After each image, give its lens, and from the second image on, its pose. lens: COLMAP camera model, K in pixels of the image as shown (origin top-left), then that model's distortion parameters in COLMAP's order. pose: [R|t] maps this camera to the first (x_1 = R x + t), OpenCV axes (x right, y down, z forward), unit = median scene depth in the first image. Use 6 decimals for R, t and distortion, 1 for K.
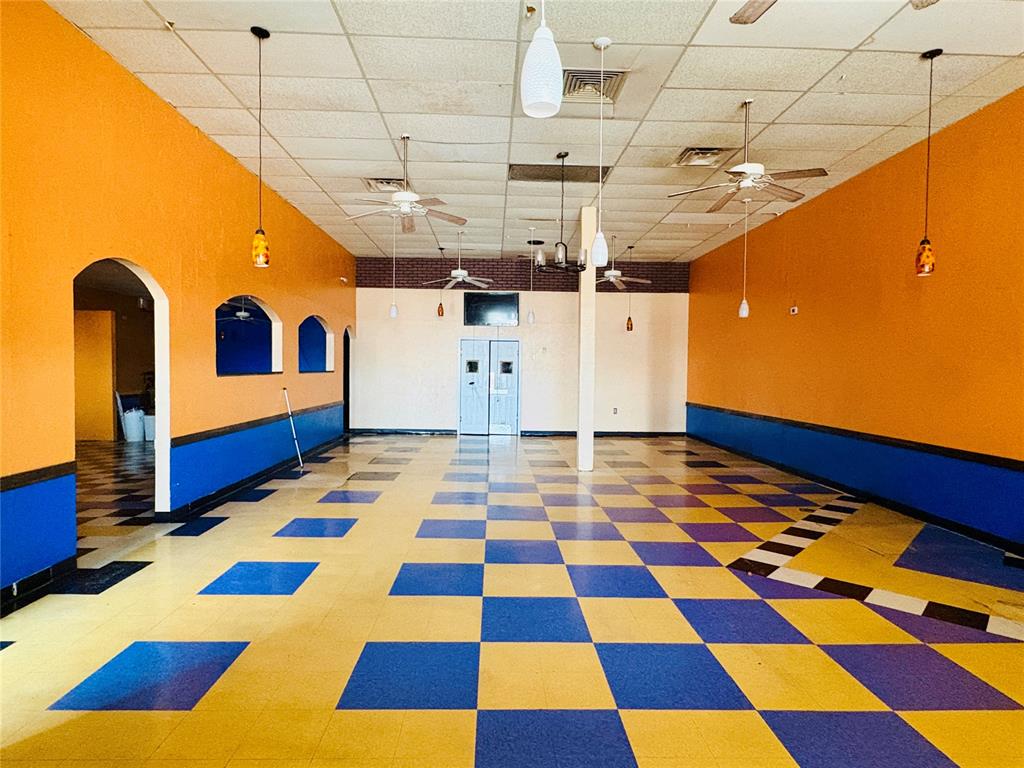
lens RADIAL K [[564.7, 0, 512.0], [0, 564.7, 384.0], [0, 0, 1]] dist [-0.002050, -0.000133]
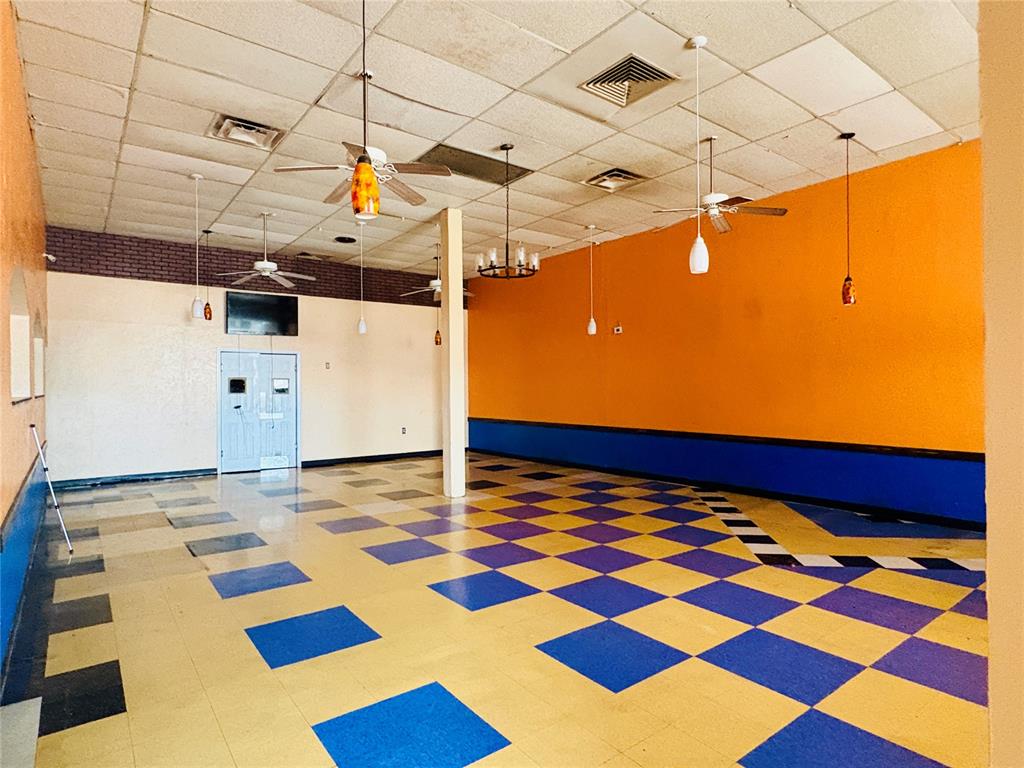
lens RADIAL K [[564.7, 0, 512.0], [0, 564.7, 384.0], [0, 0, 1]] dist [-0.002050, -0.000133]
pose [[0.812680, -0.015072, 0.582515, -0.413030], [0.033442, 0.999224, -0.020802, -0.007516], [-0.581750, 0.036386, 0.812554, 0.261318]]
